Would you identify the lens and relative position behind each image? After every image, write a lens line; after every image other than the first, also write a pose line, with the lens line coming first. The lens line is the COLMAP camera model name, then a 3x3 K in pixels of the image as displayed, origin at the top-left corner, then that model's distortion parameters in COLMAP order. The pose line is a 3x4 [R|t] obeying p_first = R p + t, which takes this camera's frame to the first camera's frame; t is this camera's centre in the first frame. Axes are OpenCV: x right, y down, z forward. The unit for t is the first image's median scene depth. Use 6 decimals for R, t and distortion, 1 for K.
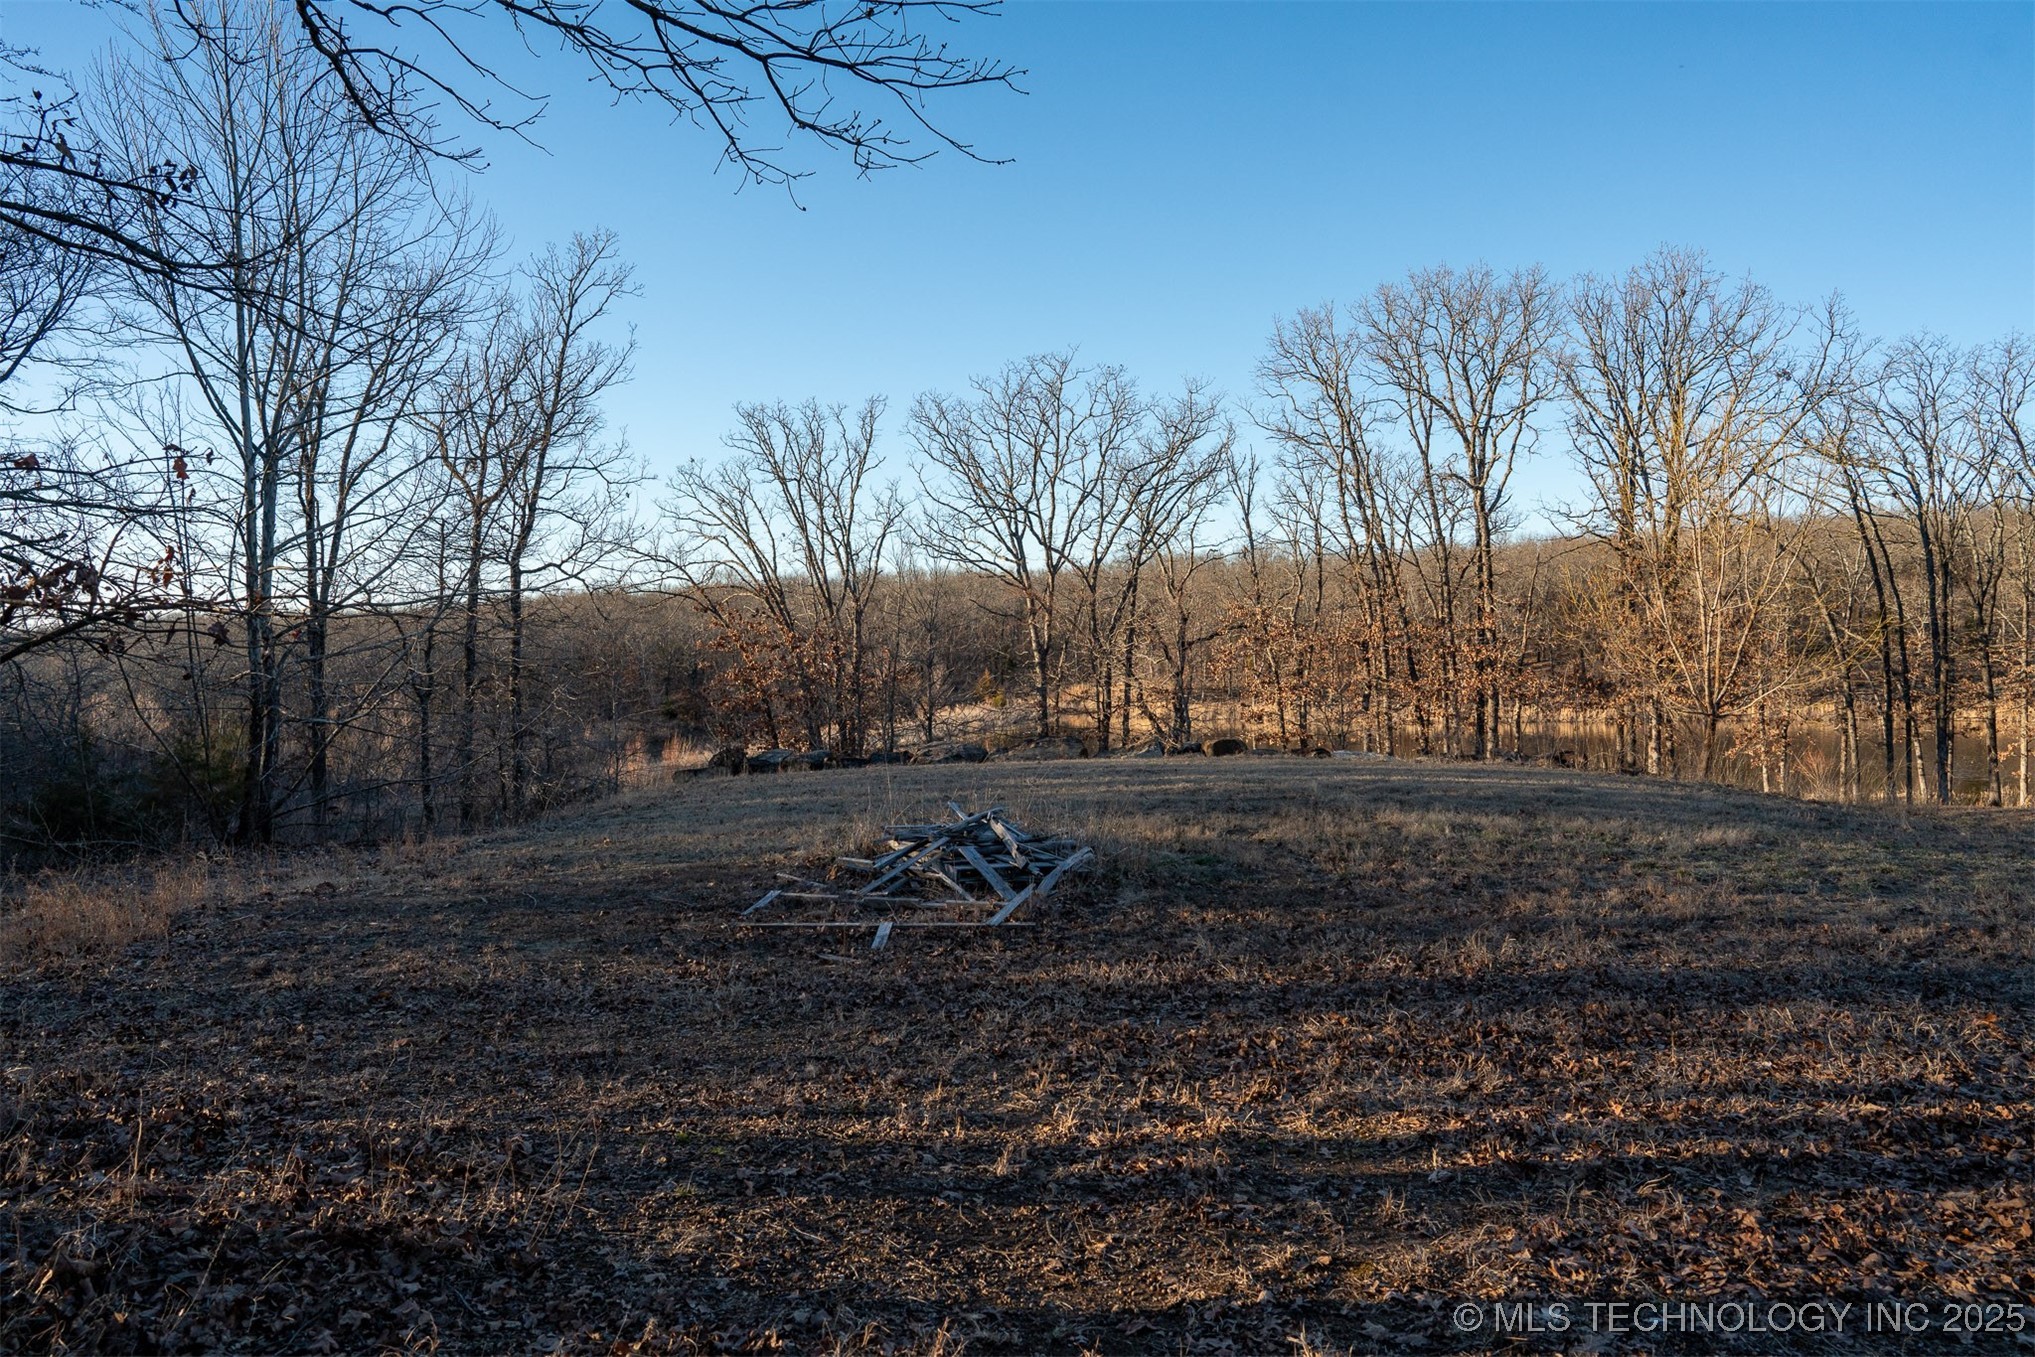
lens RADIAL K [[1407.1, 0, 1017.5], [0, 1407.1, 678.5], [0, 0, 1]] dist [0.000185, 0.000008]
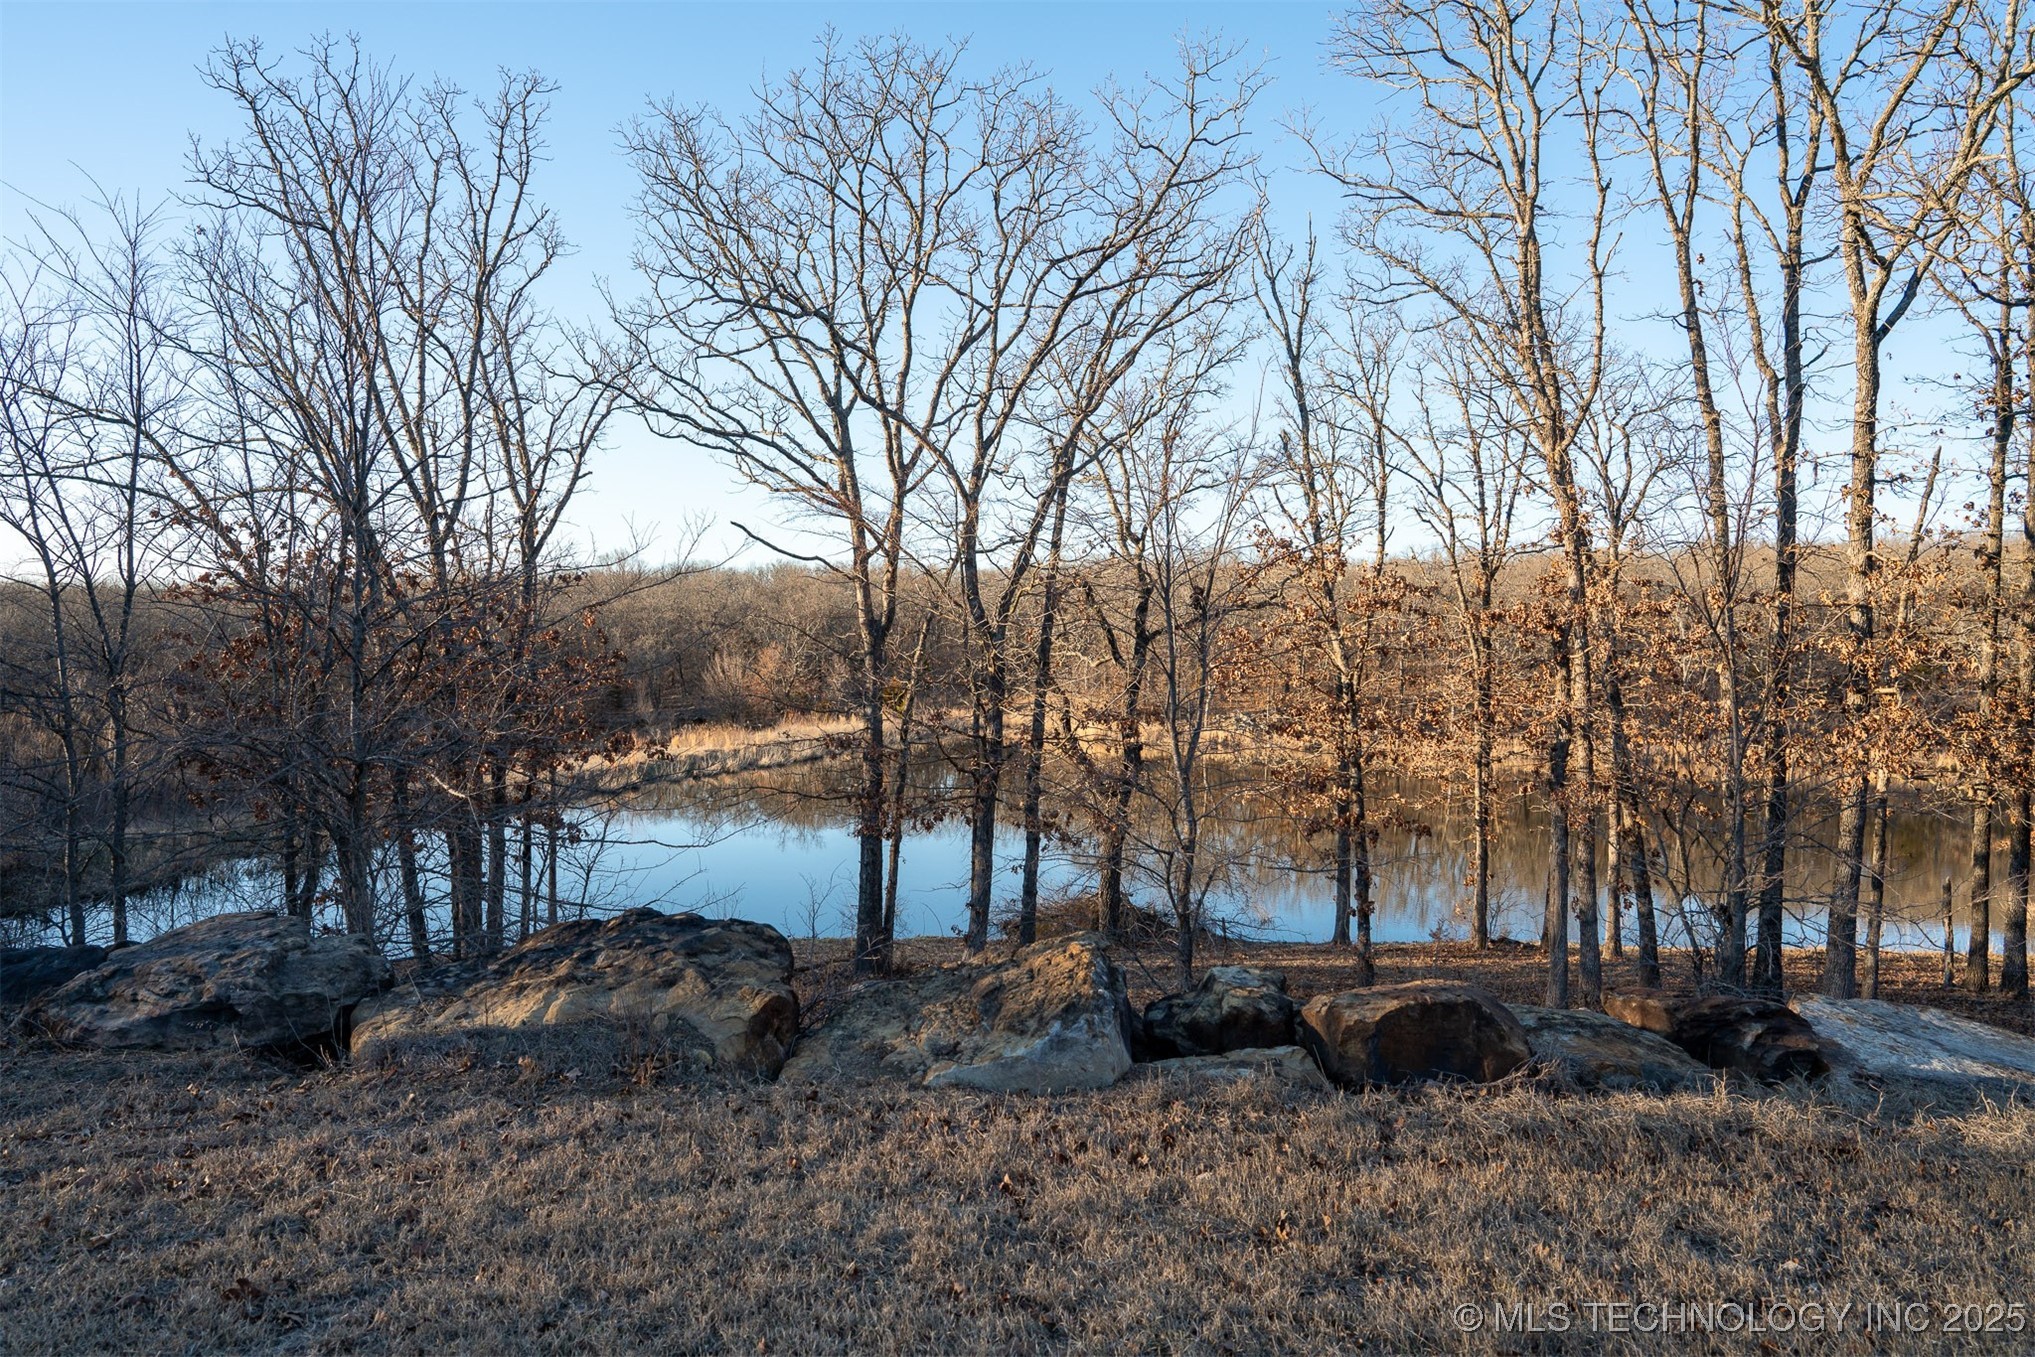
lens RADIAL K [[1407.1, 0, 1017.5], [0, 1407.1, 678.5], [0, 0, 1]] dist [0.000185, 0.000008]
pose [[0.997722, 0.030728, 0.060060, 0.038678], [-0.030302, 0.999509, -0.007990, 0.000433], [-0.060276, 0.006152, 0.998163, 0.483277]]
